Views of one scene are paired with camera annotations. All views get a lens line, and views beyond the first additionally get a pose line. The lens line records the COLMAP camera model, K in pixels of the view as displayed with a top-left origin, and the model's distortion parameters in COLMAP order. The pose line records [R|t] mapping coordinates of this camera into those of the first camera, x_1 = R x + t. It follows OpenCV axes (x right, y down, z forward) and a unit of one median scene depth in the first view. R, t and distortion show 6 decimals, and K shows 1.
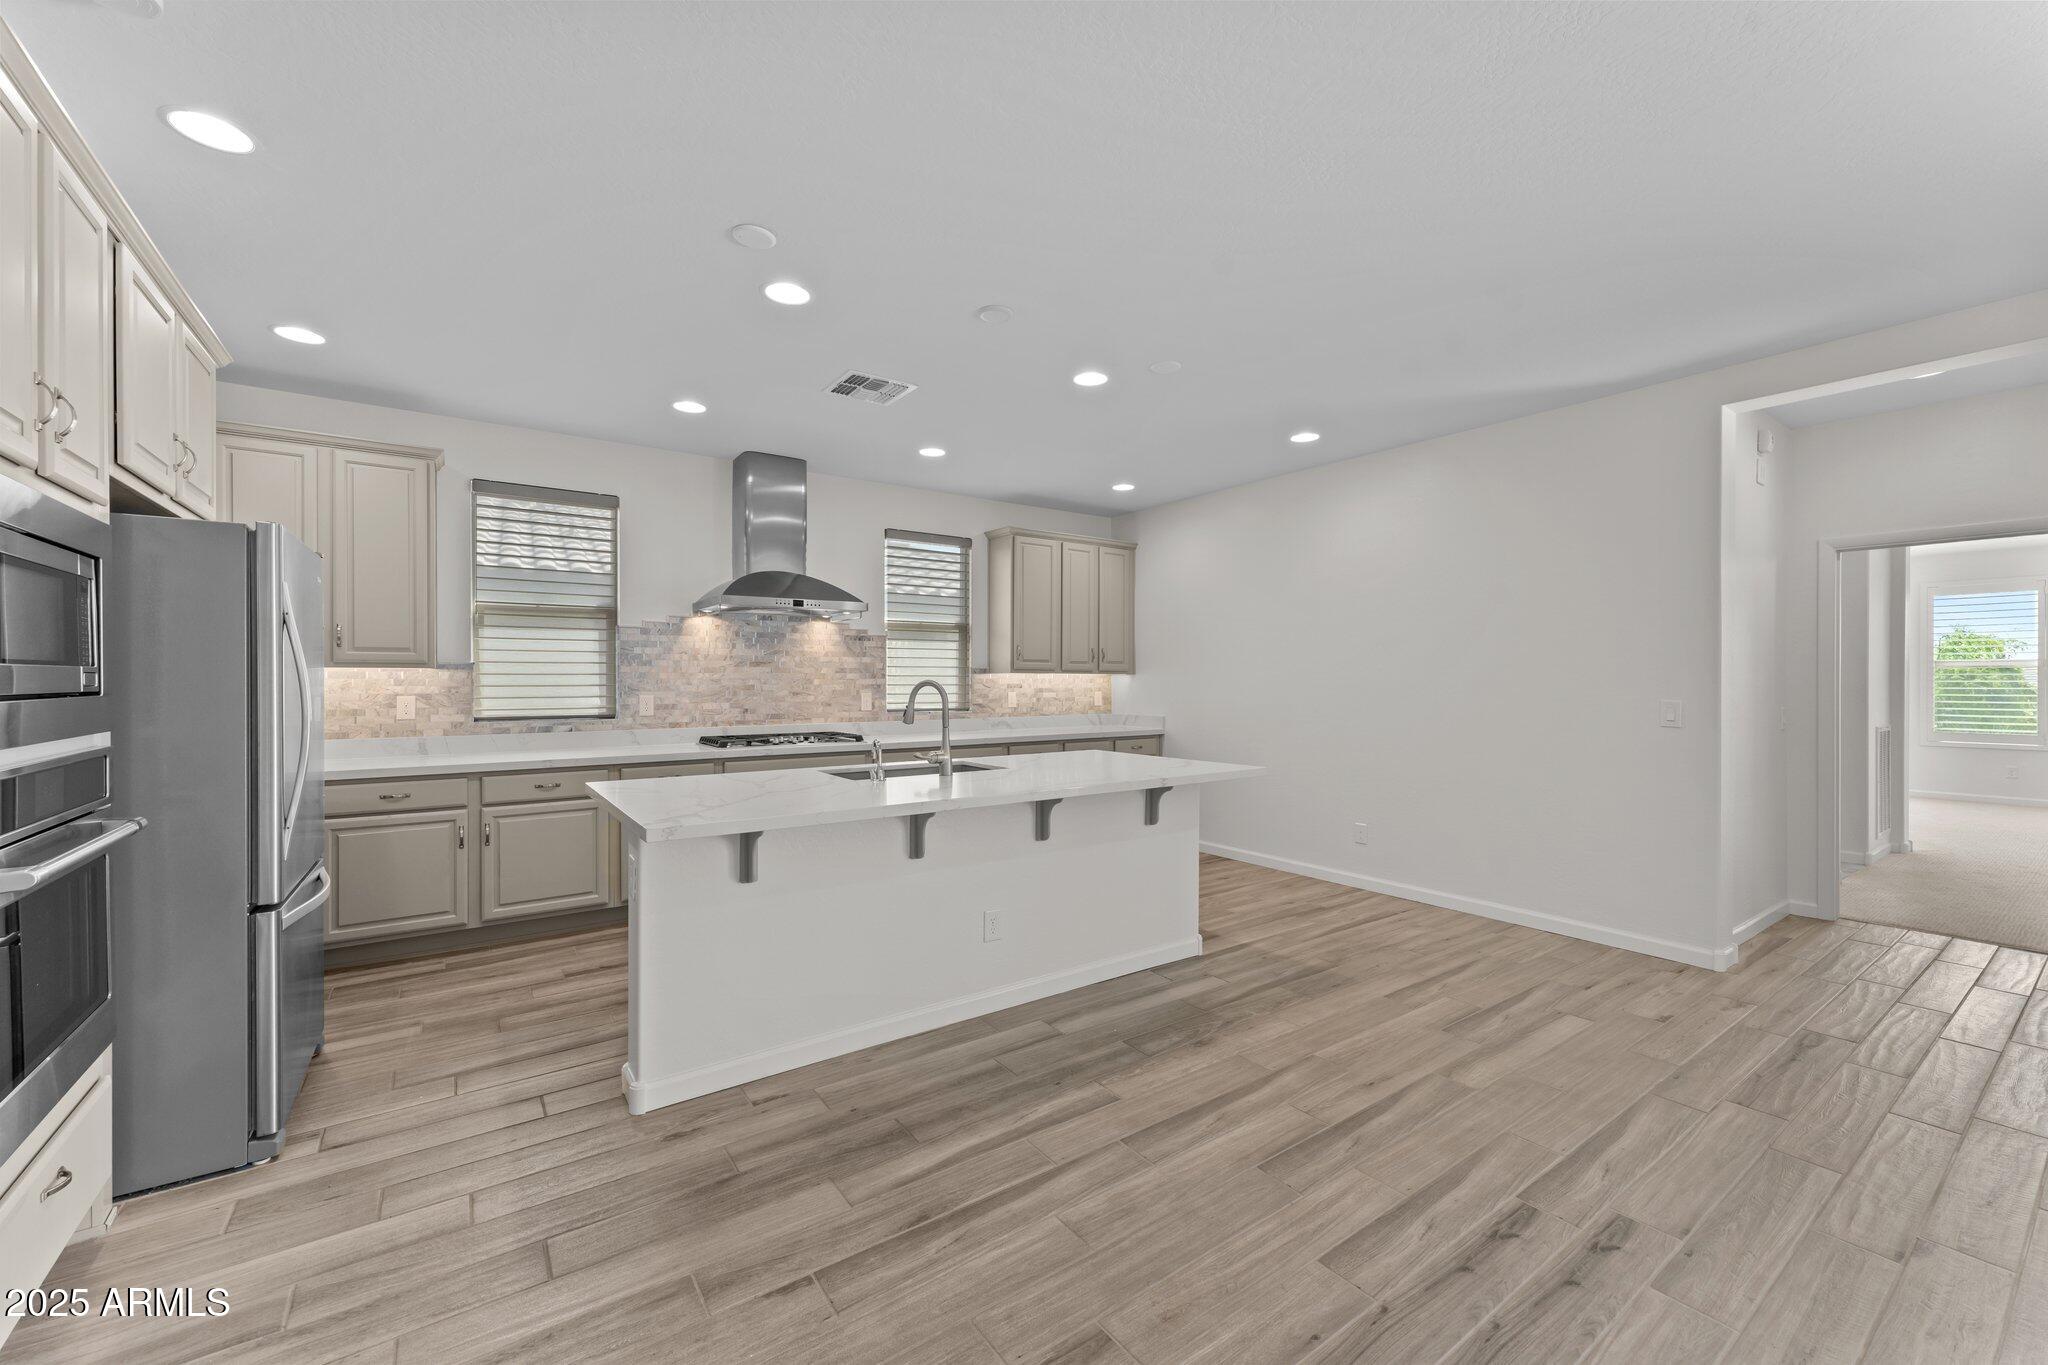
lens RADIAL K [[815.2, 0, 1023.5], [0, 815.2, 675.7], [0, 0, 1]] dist [0.002003, -0.000376]
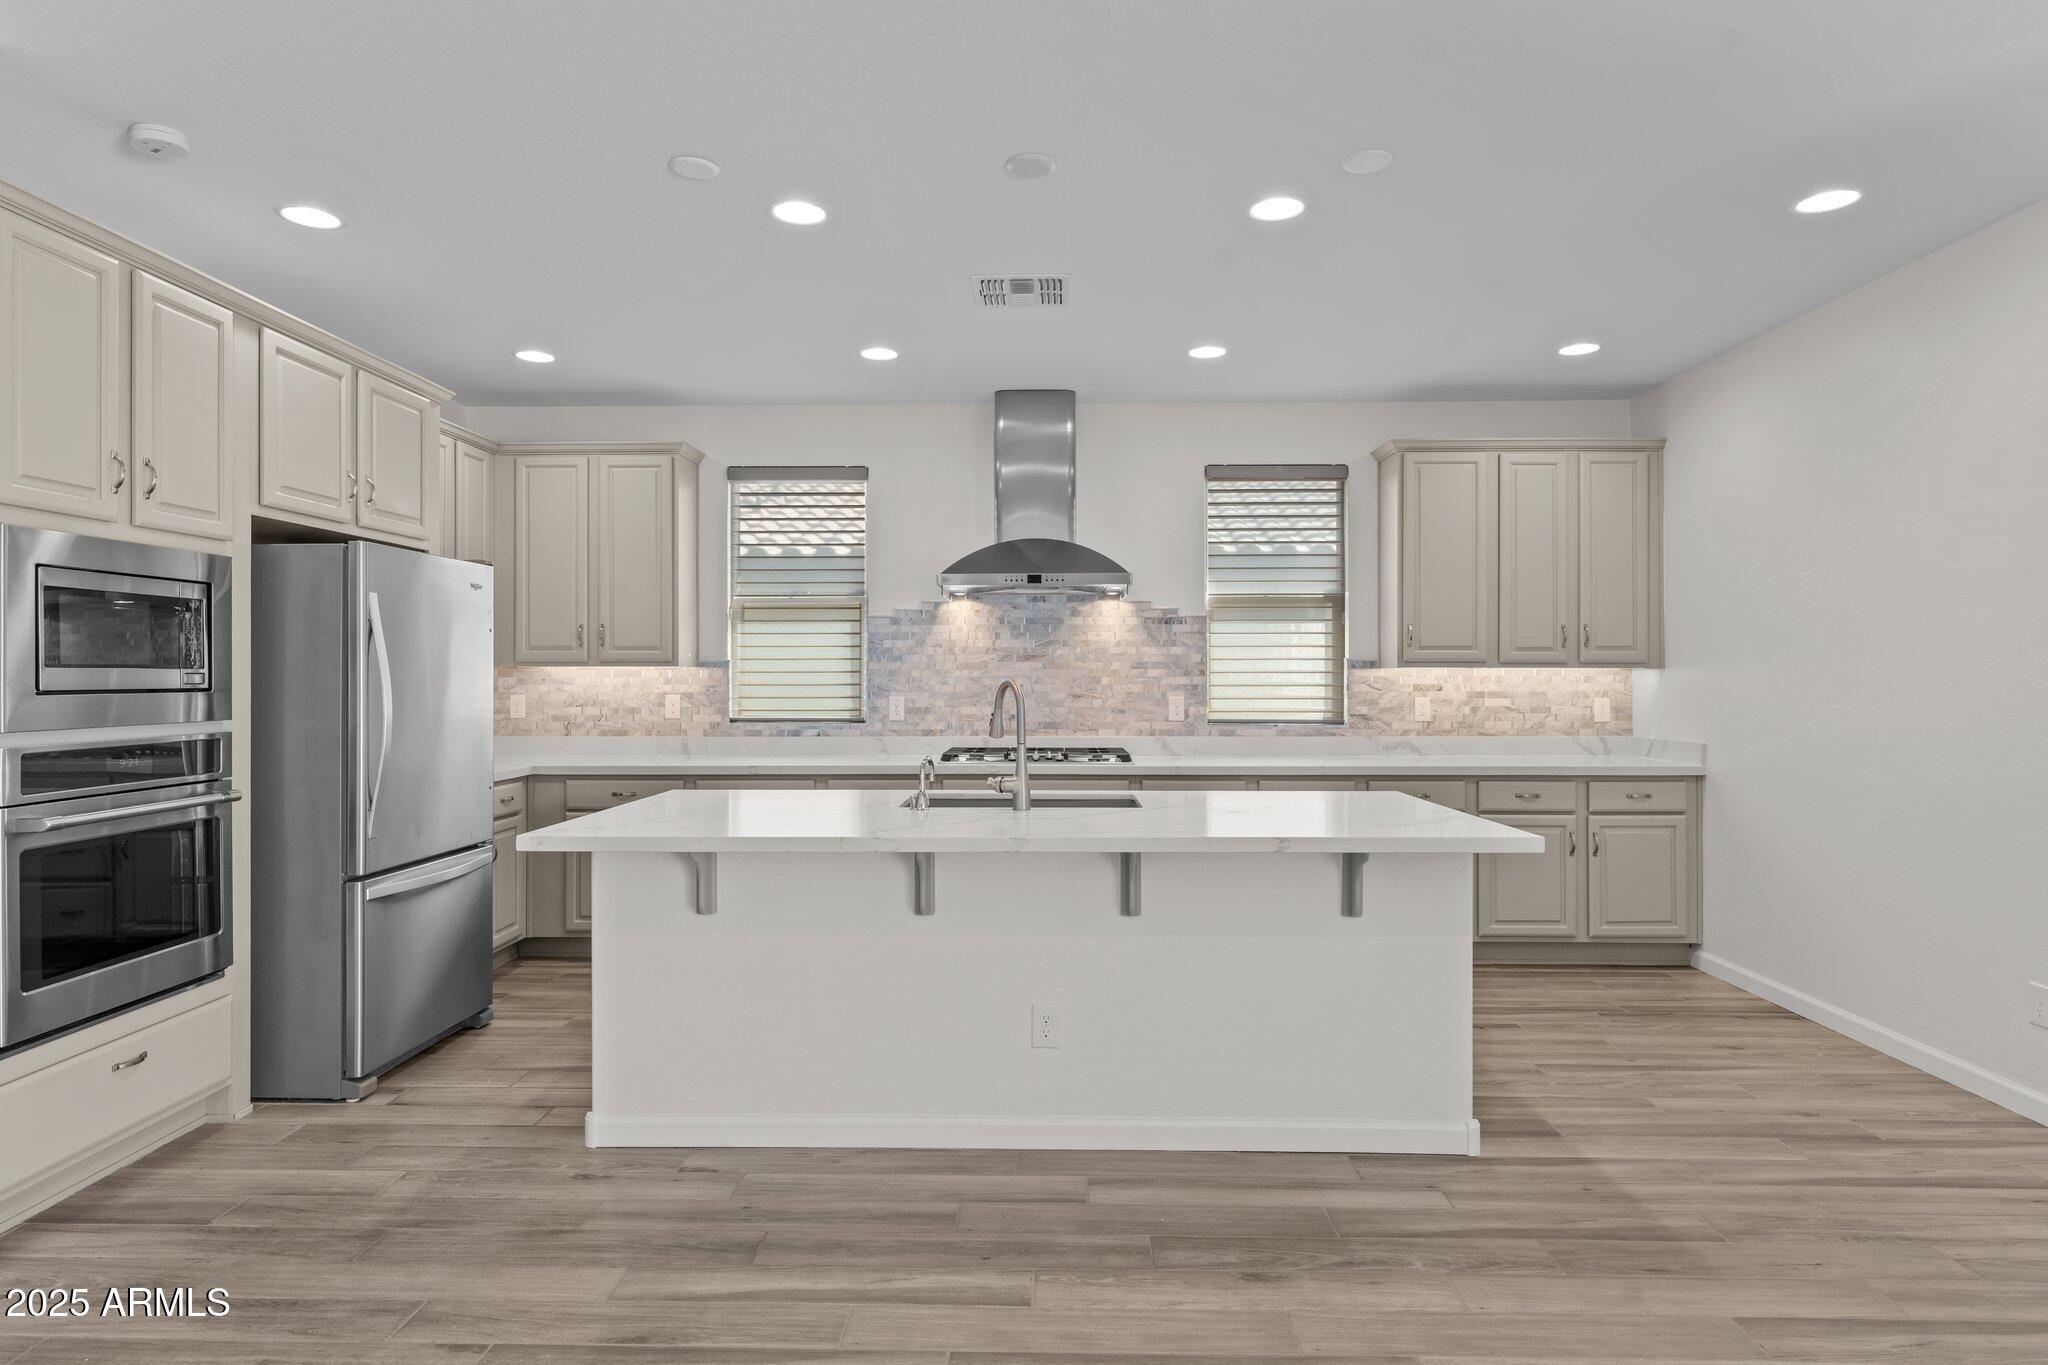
lens RADIAL K [[1142.9, 0, 1024.6], [0, 1142.9, 666.4], [0, 0, 1]] dist [0.002910, -0.002258]
pose [[0.801145, -0.005898, -0.598441, 0.443688], [0.003393, 0.999980, -0.005314, -0.000552], [0.598461, 0.002227, 0.801149, 0.158379]]
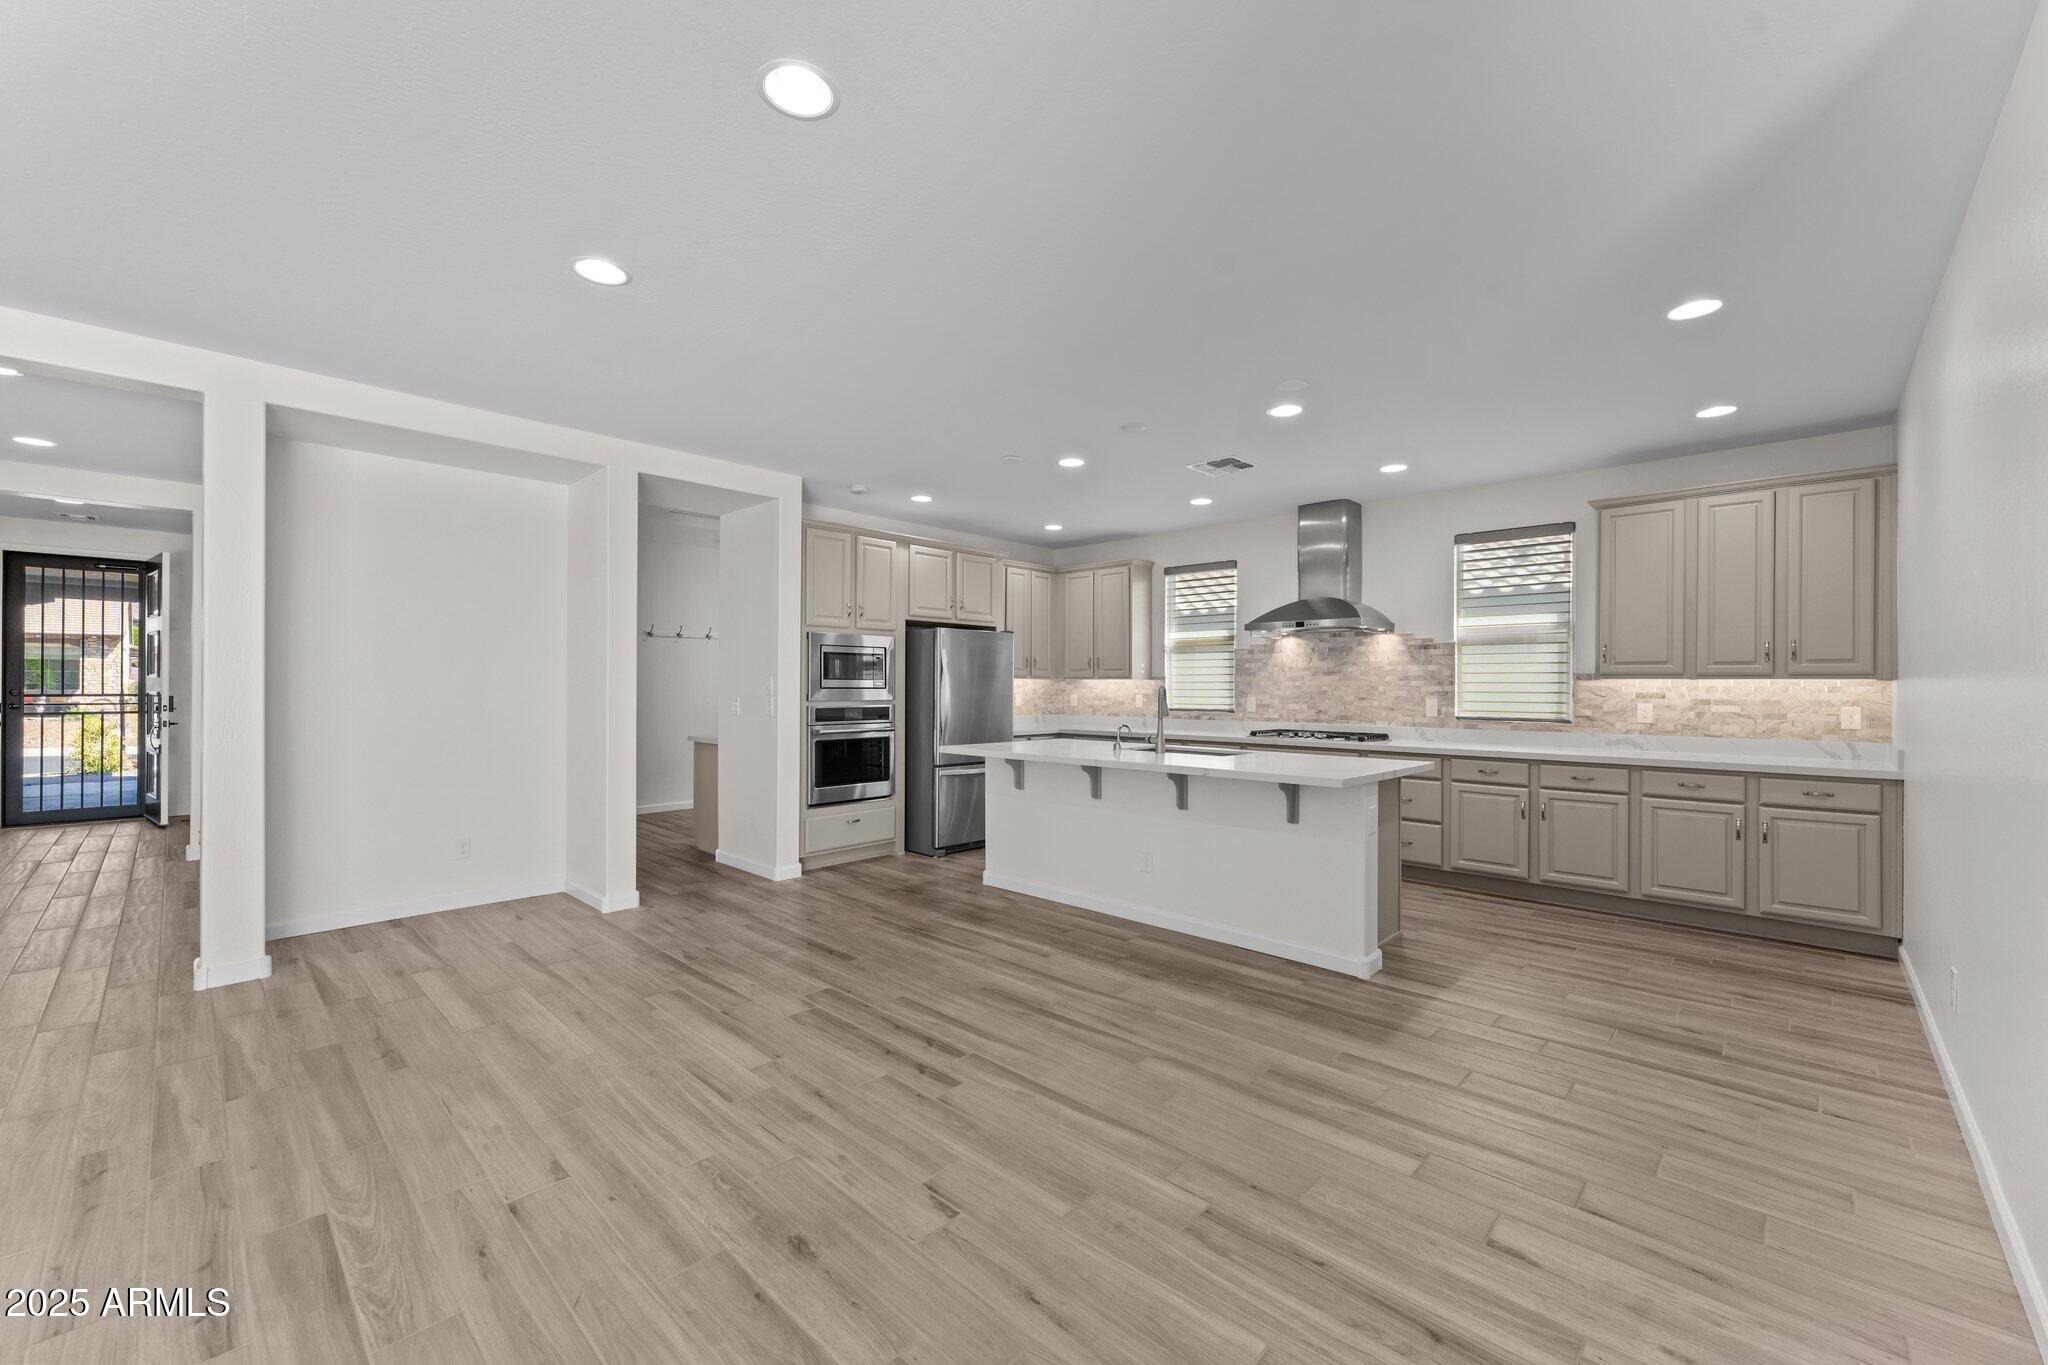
lens RADIAL K [[815.2, 0, 1019.8], [0, 815.2, 689.9], [0, 0, 1]] dist [0.002003, -0.000376]
pose [[0.184671, 0.004083, -0.982792, 1.051102], [-0.000253, 0.999992, 0.004107, 0.006883], [0.982800, -0.000510, 0.184670, 0.435112]]
